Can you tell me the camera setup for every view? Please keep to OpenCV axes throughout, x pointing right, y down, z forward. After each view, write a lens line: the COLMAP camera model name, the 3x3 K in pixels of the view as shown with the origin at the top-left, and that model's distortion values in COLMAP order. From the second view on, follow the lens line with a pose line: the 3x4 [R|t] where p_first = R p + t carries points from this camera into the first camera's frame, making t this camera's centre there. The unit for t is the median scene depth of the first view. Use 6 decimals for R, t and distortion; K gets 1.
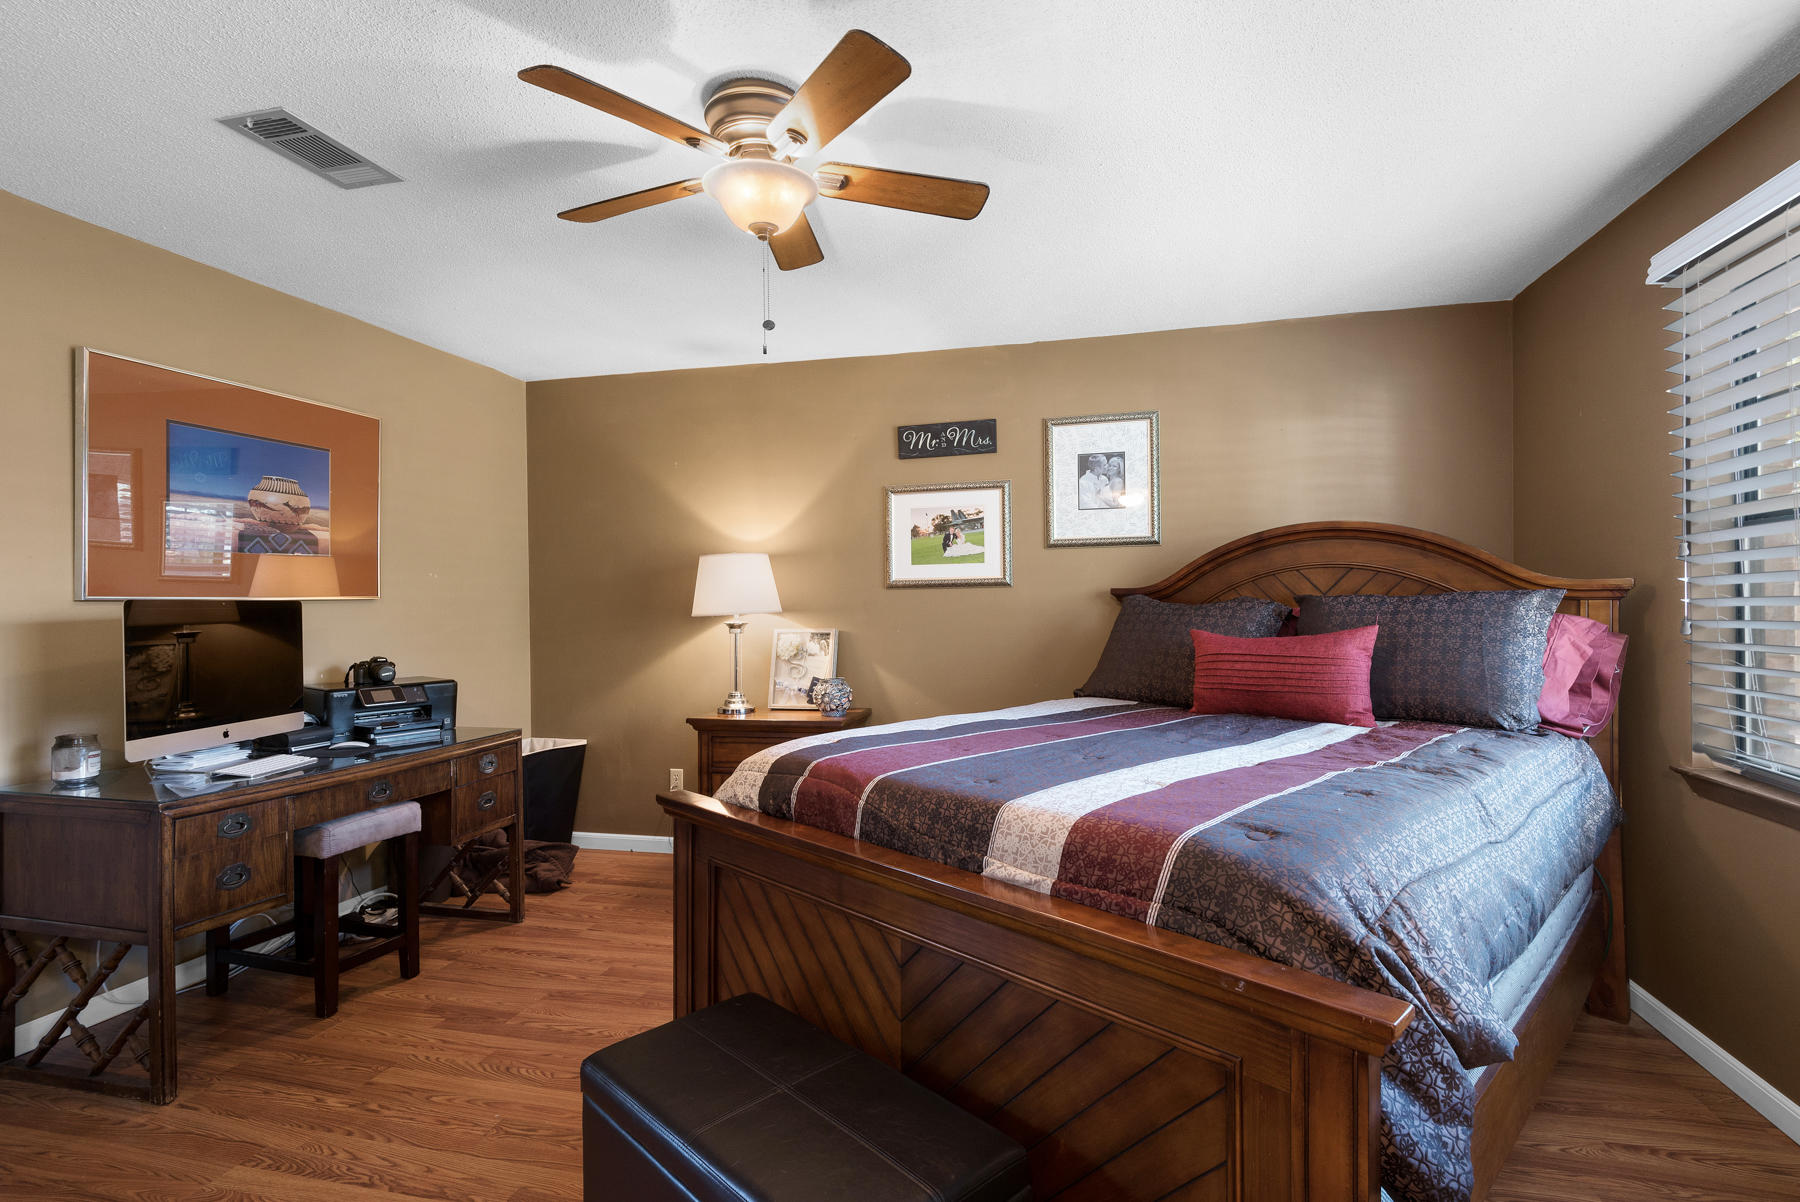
lens RADIAL K [[819.5, 0, 893.8], [0, 819.5, 603.1], [0, 0, 1]] dist [0.021298, -0.011218]
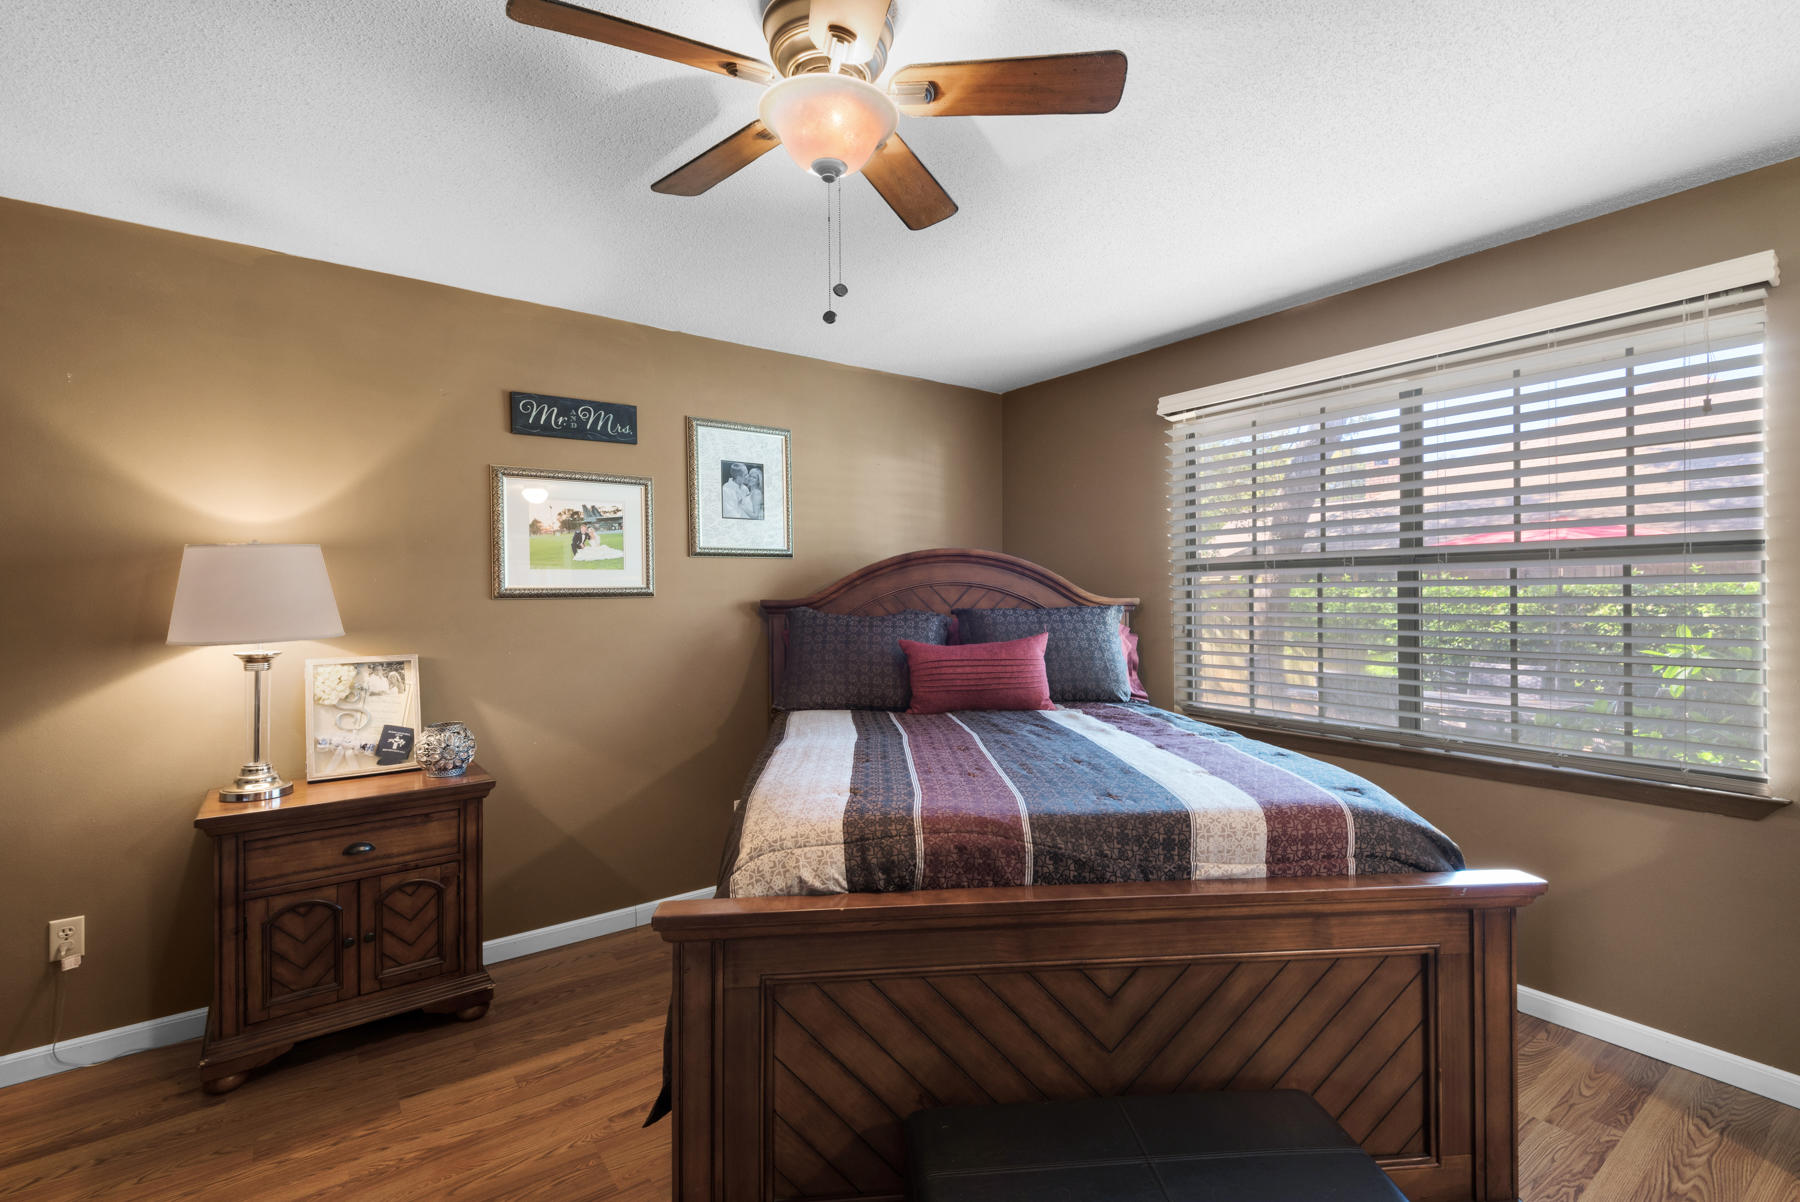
lens RADIAL K [[819.5, 0, 896.7], [0, 819.5, 591.5], [0, 0, 1]] dist [0.021298, -0.011218]
pose [[0.639999, 0.007287, 0.768341, -0.376539], [0.001200, 0.999944, -0.010483, -0.016659], [-0.768375, 0.007632, 0.639955, 0.225425]]
